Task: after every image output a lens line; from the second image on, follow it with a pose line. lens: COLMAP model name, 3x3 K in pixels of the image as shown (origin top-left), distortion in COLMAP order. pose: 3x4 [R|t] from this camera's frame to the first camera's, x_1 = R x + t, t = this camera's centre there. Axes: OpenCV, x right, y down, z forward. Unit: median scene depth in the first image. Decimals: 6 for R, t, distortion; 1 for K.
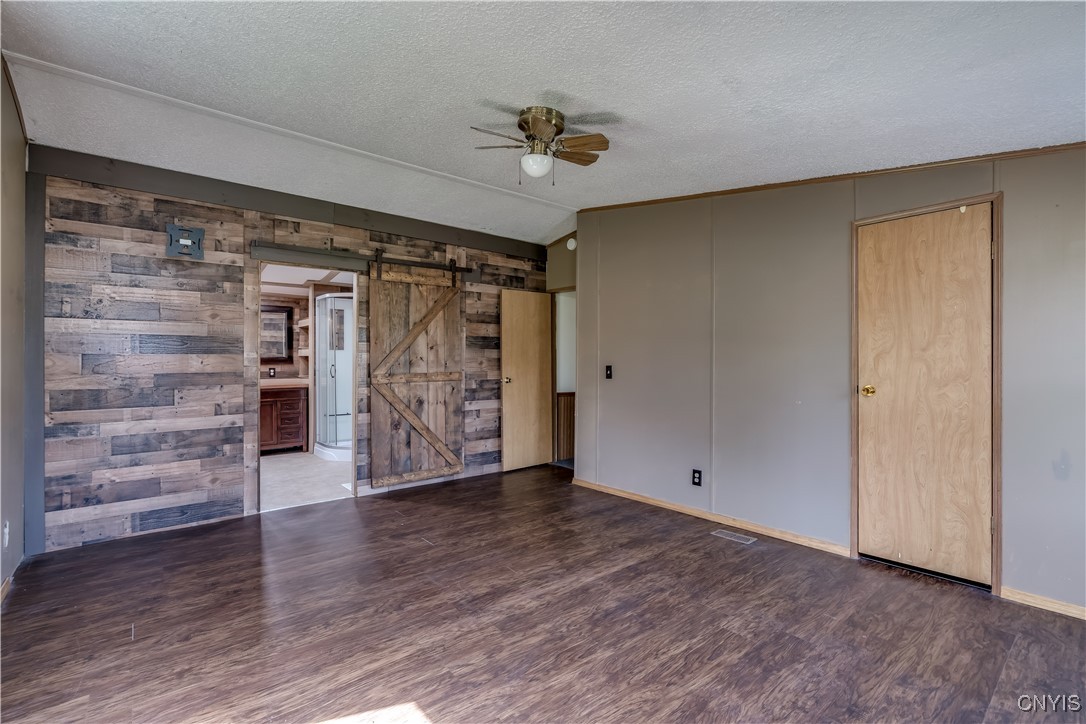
lens RADIAL K [[492.4, 0, 546.3], [0, 492.4, 355.2], [0, 0, 1]] dist [-0.013004, 0.000117]
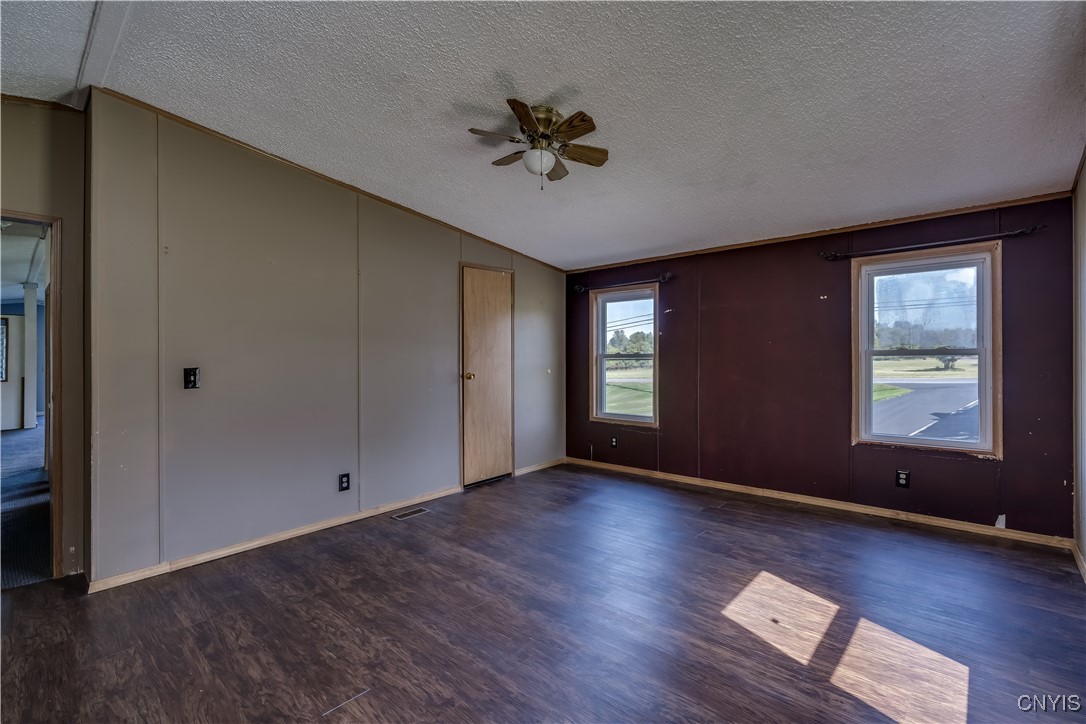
lens RADIAL K [[492.4, 0, 545.7], [0, 492.4, 360.5], [0, 0, 1]] dist [-0.013004, 0.000117]
pose [[-0.137699, -0.004631, 0.990463, -0.859090], [0.006702, 0.999962, 0.005607, 0.016408], [-0.990451, 0.007410, -0.137663, 0.941869]]
